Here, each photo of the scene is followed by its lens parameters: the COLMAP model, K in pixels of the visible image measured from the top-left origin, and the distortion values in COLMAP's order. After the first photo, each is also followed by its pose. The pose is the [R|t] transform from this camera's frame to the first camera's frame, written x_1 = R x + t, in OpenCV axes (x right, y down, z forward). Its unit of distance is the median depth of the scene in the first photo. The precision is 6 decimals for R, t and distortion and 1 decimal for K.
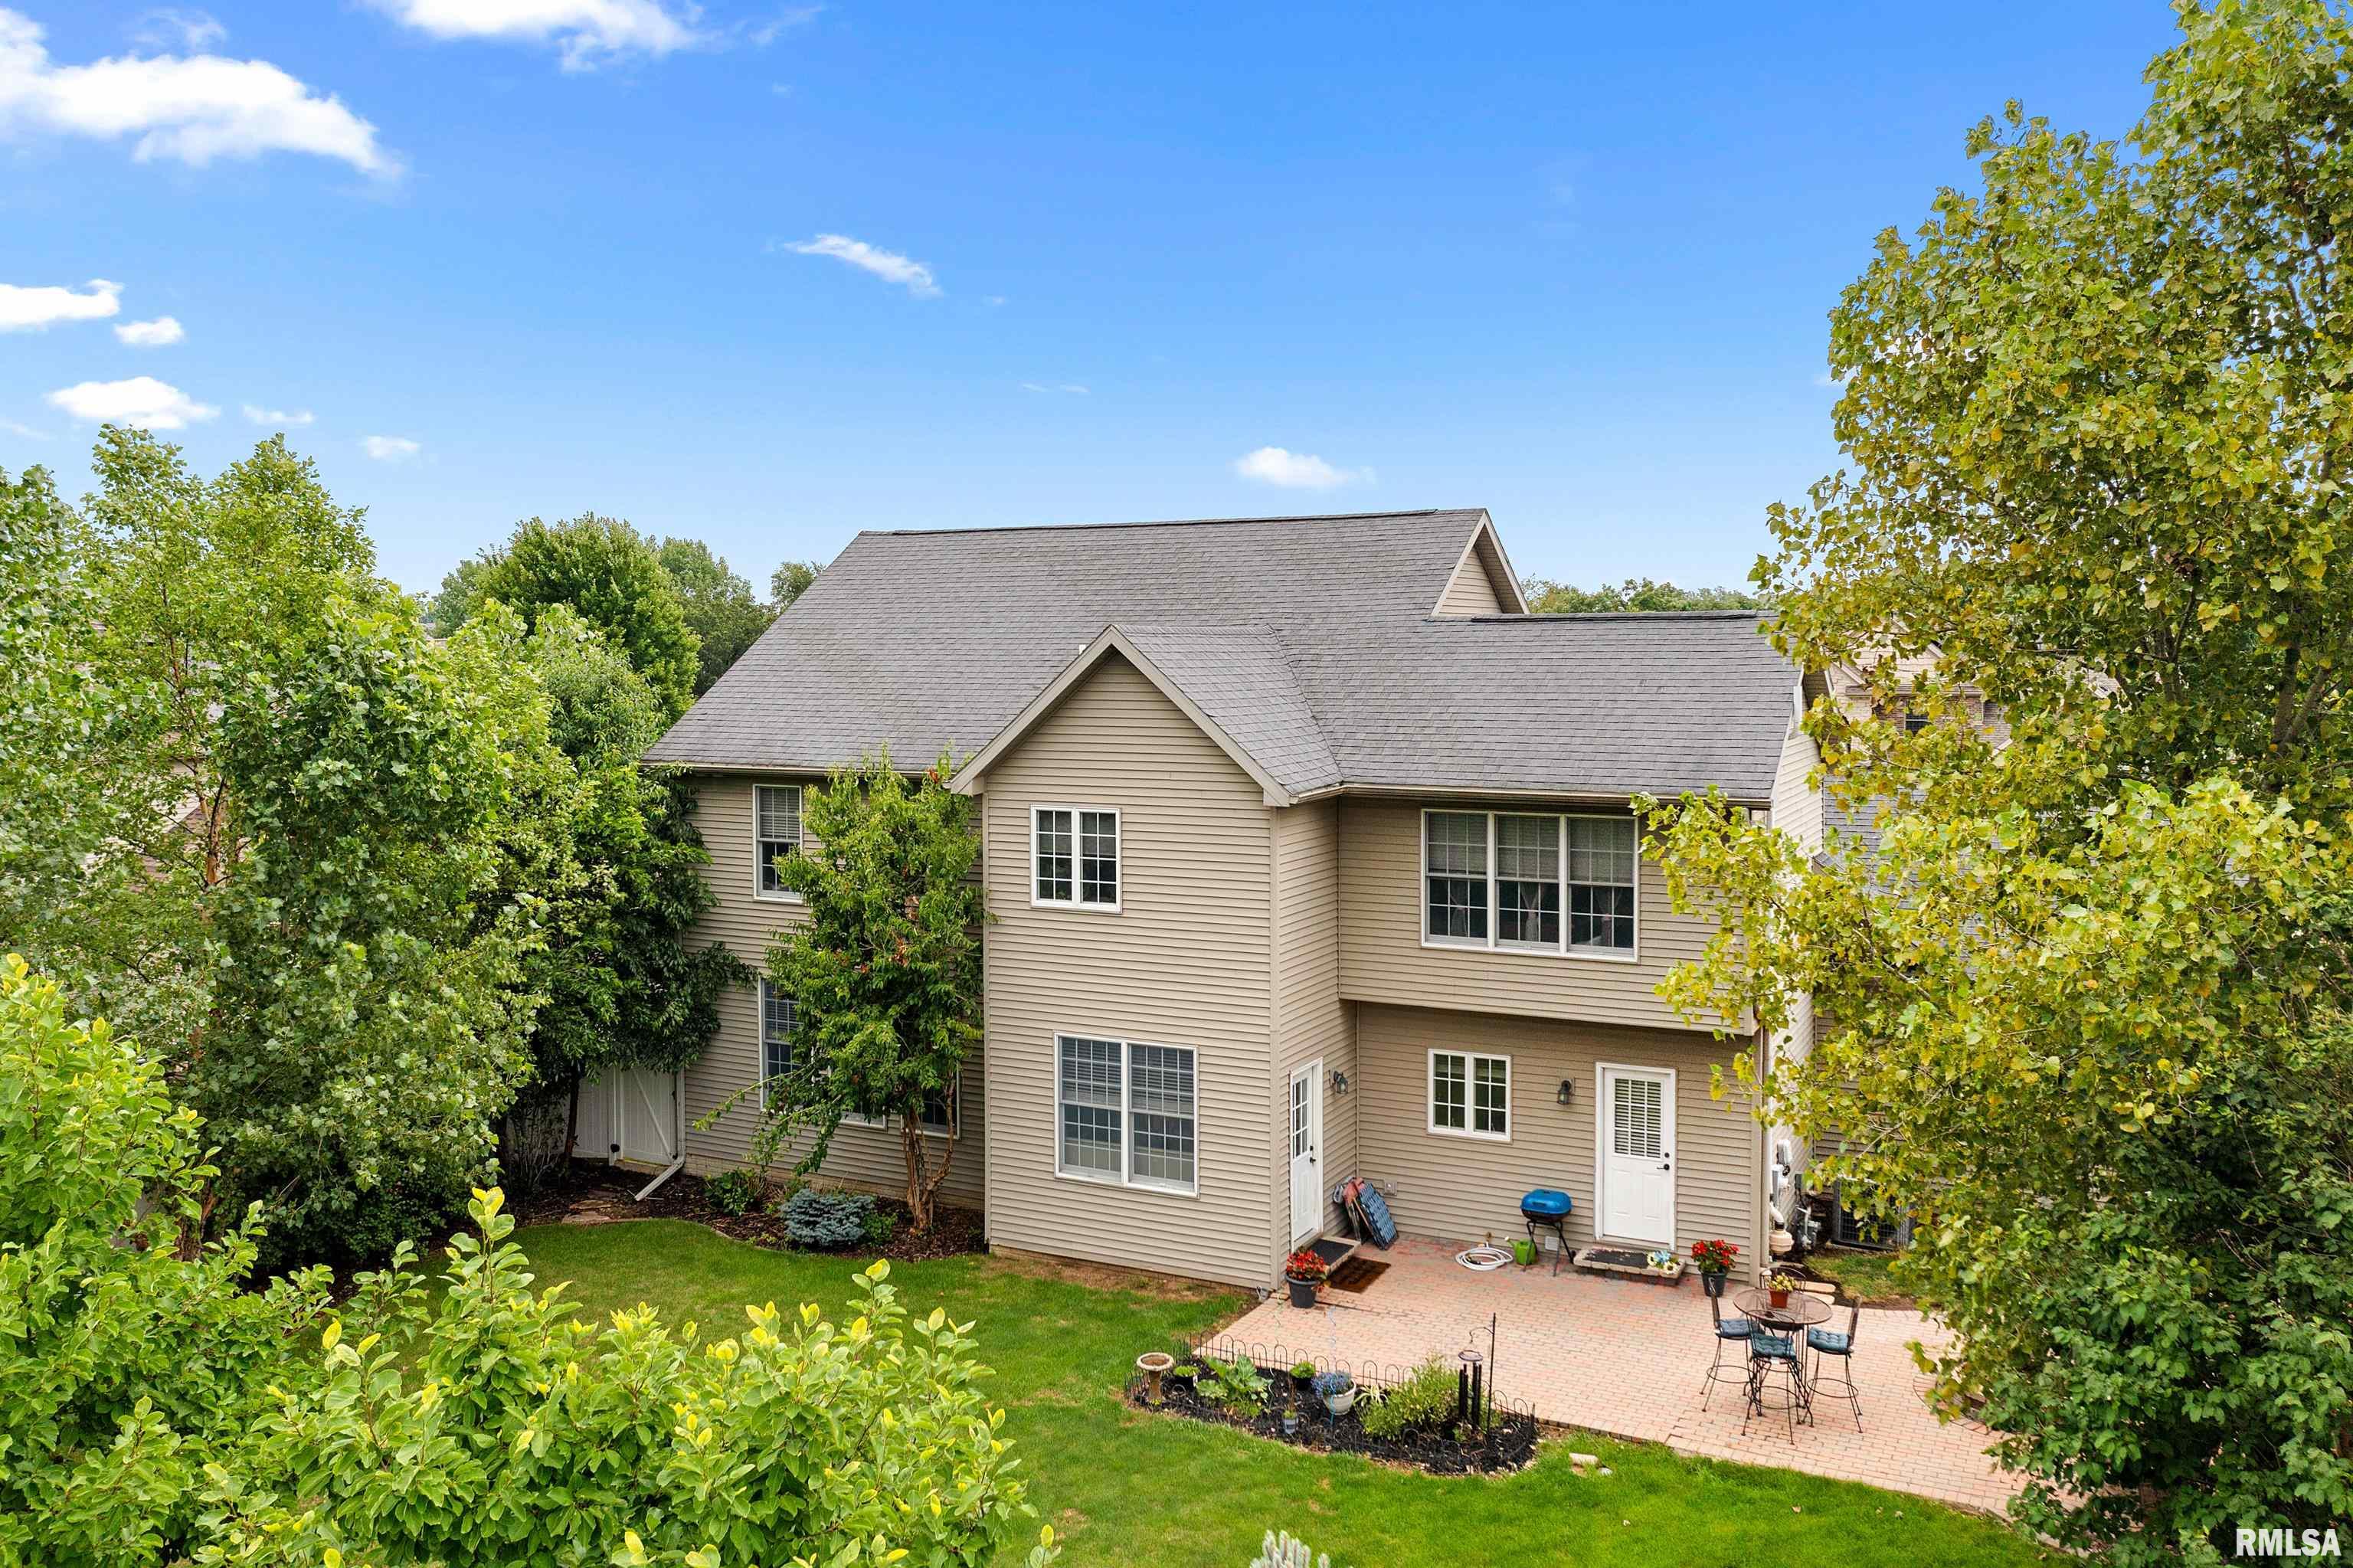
lens RADIAL K [[1880.1, 0, 1177.9], [0, 1880.1, 777.5], [0, 0, 1]] dist [-0.005380, 0.020106]
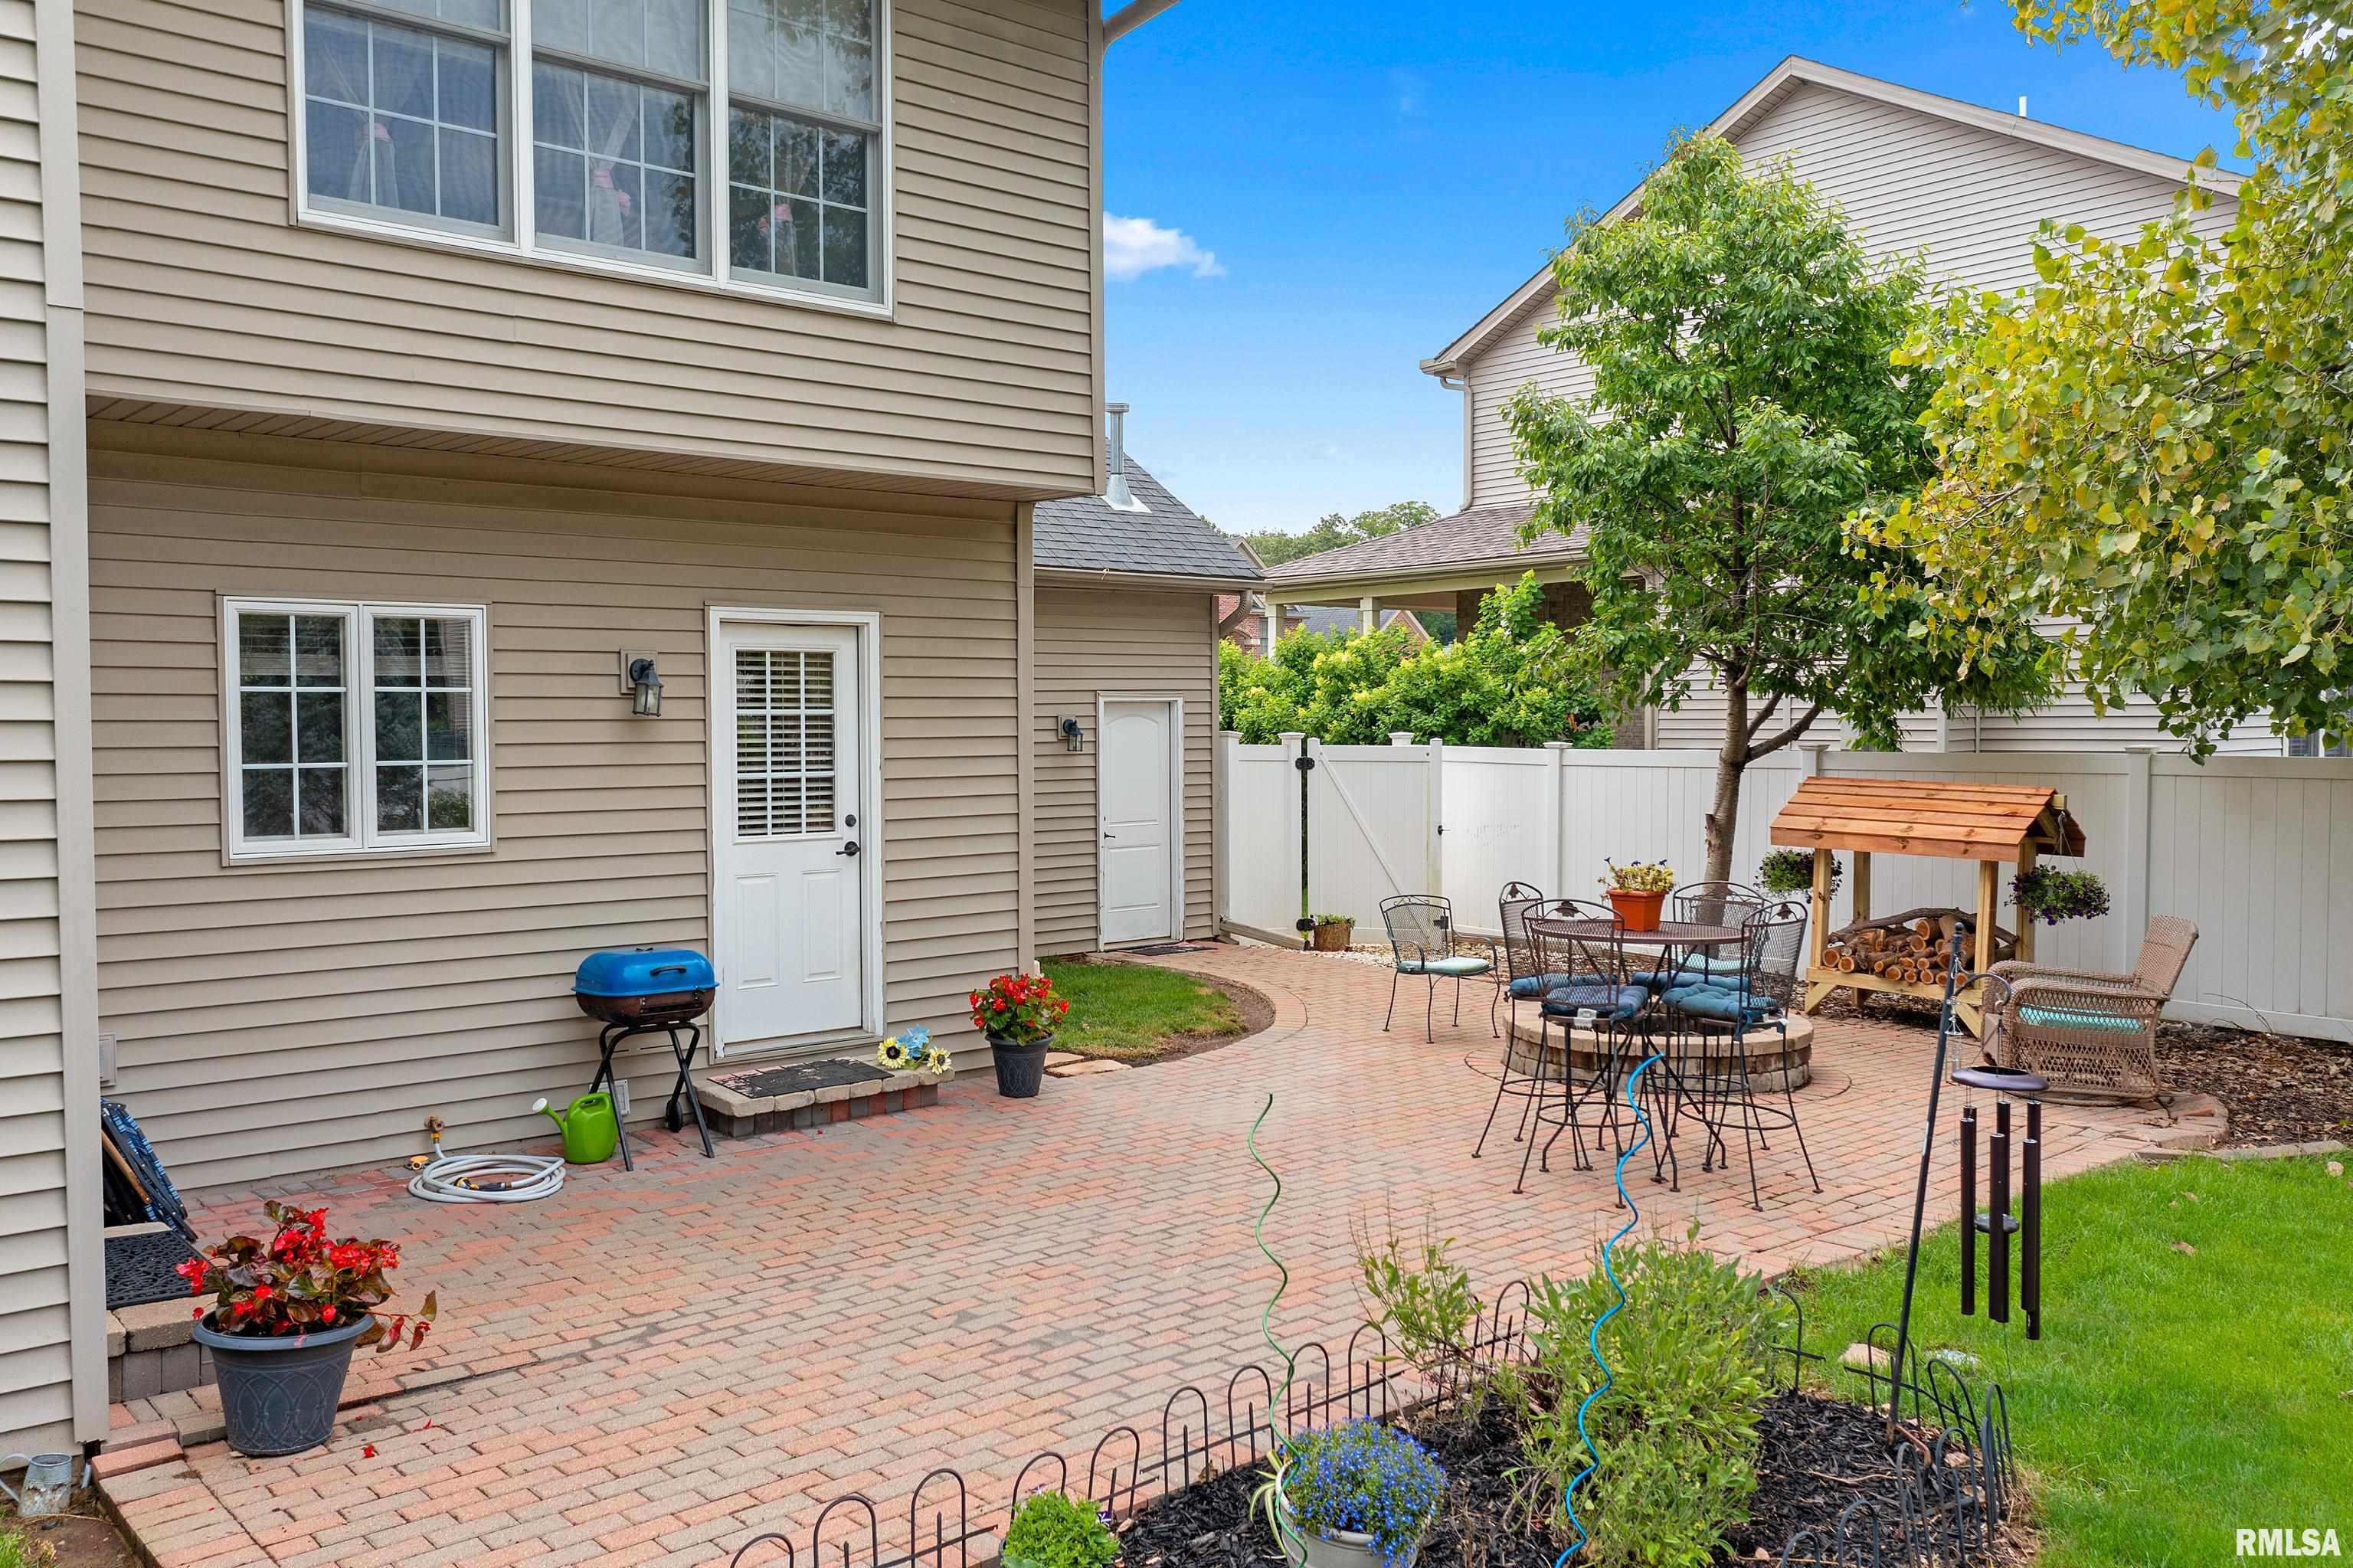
lens RADIAL K [[1880.1, 0, 1172.4], [0, 1880.1, 782.9], [0, 0, 1]] dist [-0.005380, 0.020106]
pose [[0.360927, -0.031442, 0.932064, -0.112563], [0.054938, 0.998413, 0.012407, 0.187353], [-0.930974, 0.046727, 0.362082, 0.760234]]
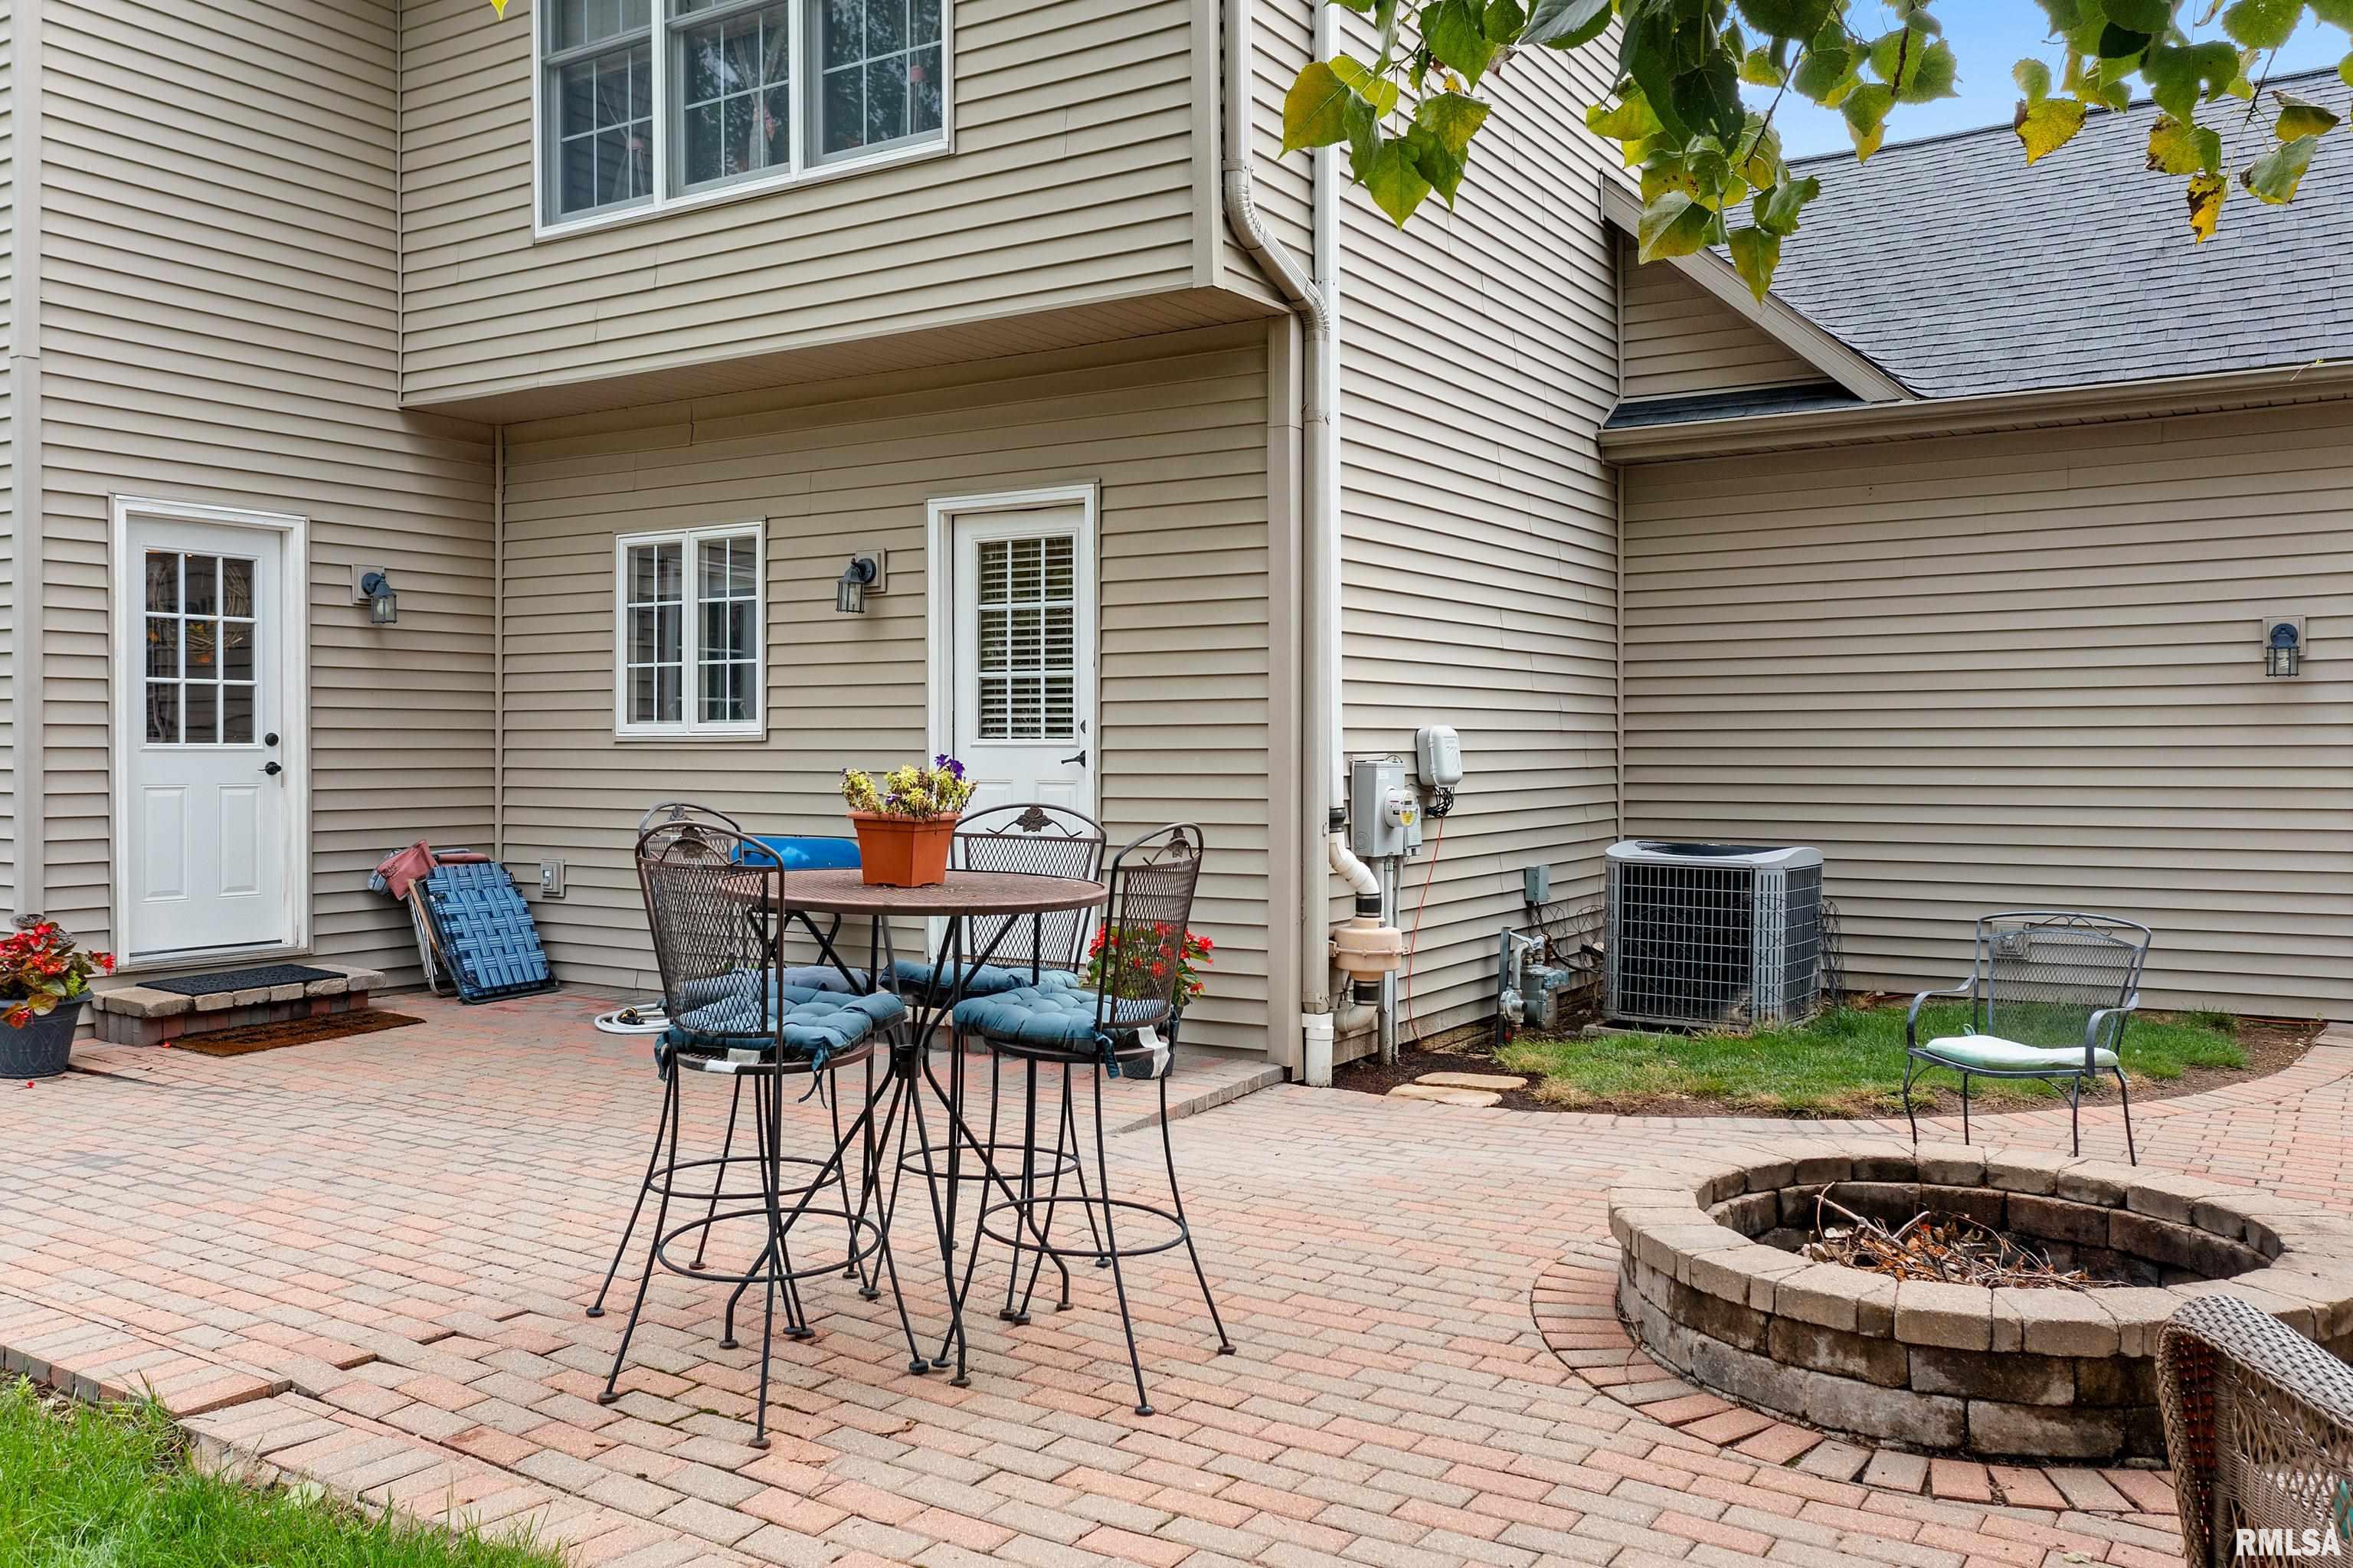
lens RADIAL K [[1880.1, 0, 1172.6], [0, 1880.1, 768.5], [0, 0, 1]] dist [-0.005380, 0.020106]
pose [[0.996443, 0.002432, -0.084229, 0.303511], [-0.005596, 0.999287, -0.037344, 0.218892], [0.084078, 0.037682, 0.995746, 0.615146]]
